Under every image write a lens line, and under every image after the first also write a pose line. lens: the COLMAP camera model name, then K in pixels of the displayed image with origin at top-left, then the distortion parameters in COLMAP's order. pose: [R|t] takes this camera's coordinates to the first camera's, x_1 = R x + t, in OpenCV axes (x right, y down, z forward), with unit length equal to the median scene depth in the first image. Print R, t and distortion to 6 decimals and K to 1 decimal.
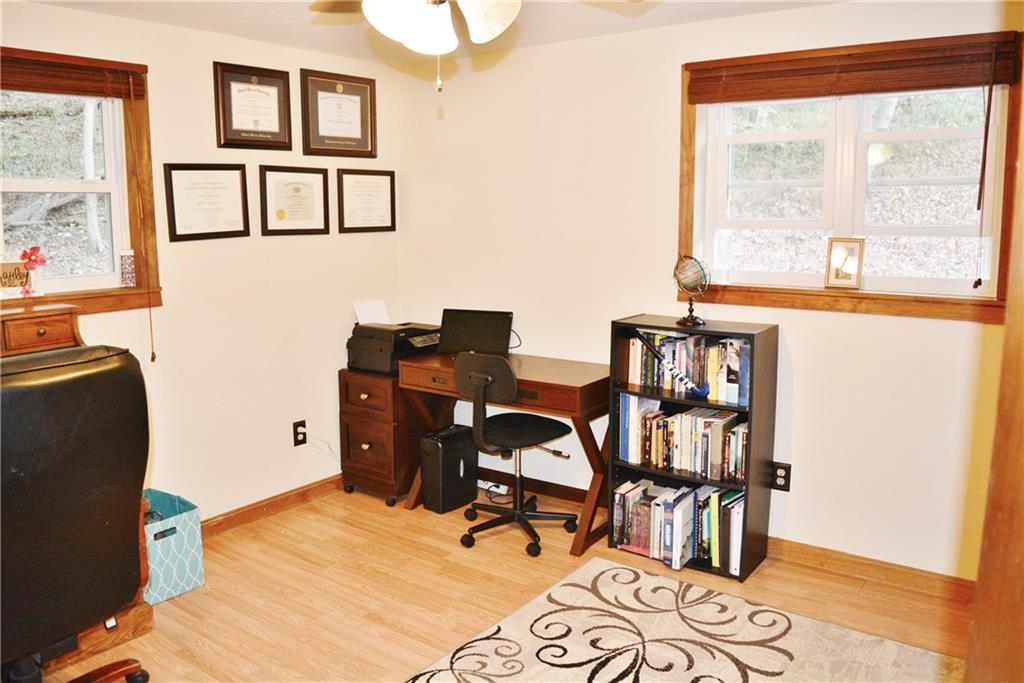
lens RADIAL K [[805.7, 0, 515.6], [0, 805.7, 335.7], [0, 0, 1]] dist [-0.093281, 0.016954]
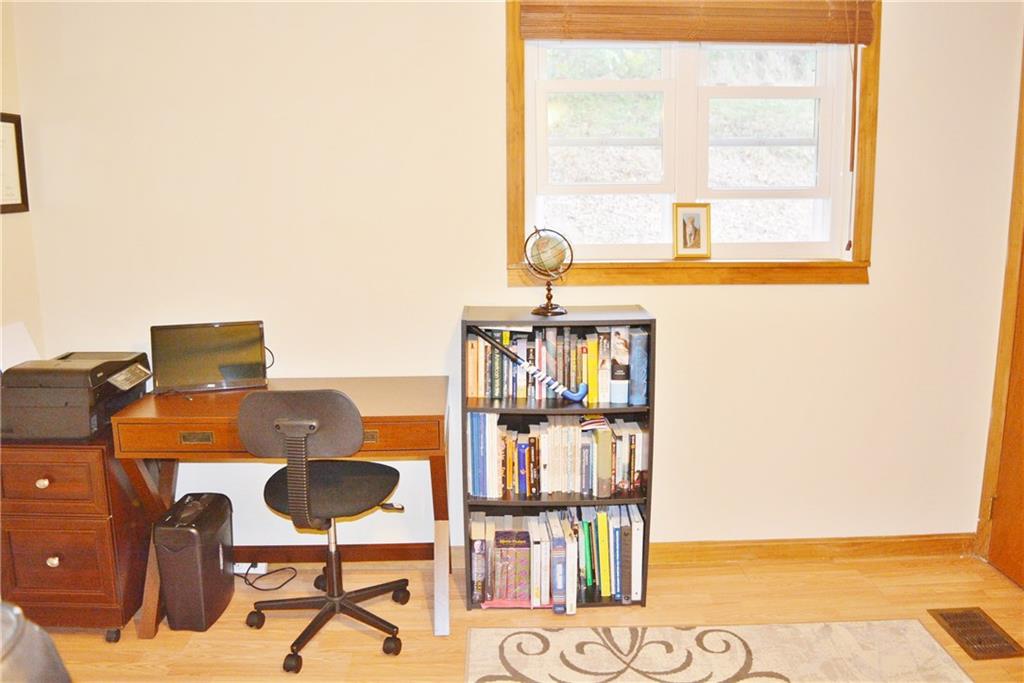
lens RADIAL K [[805.7, 0, 510.0], [0, 805.7, 339.6], [0, 0, 1]] dist [-0.093281, 0.016954]
pose [[0.791726, -0.116263, 0.599710, -0.302075], [0.093974, 0.993216, 0.068487, -0.048053], [-0.603604, 0.002135, 0.797281, 0.379259]]
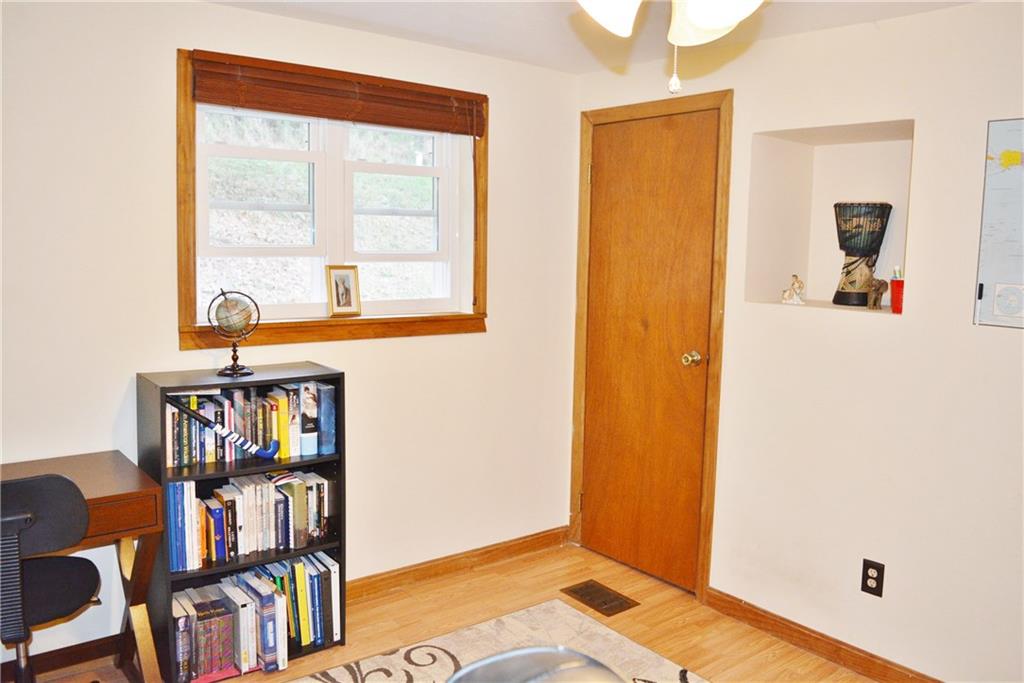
lens RADIAL K [[805.7, 0, 515.9], [0, 805.7, 336.3], [0, 0, 1]] dist [-0.093281, 0.016954]
pose [[0.257368, -0.096571, 0.961476, -0.480702], [0.119104, 0.990577, 0.067612, -0.074093], [-0.958945, 0.097115, 0.266445, 0.510132]]
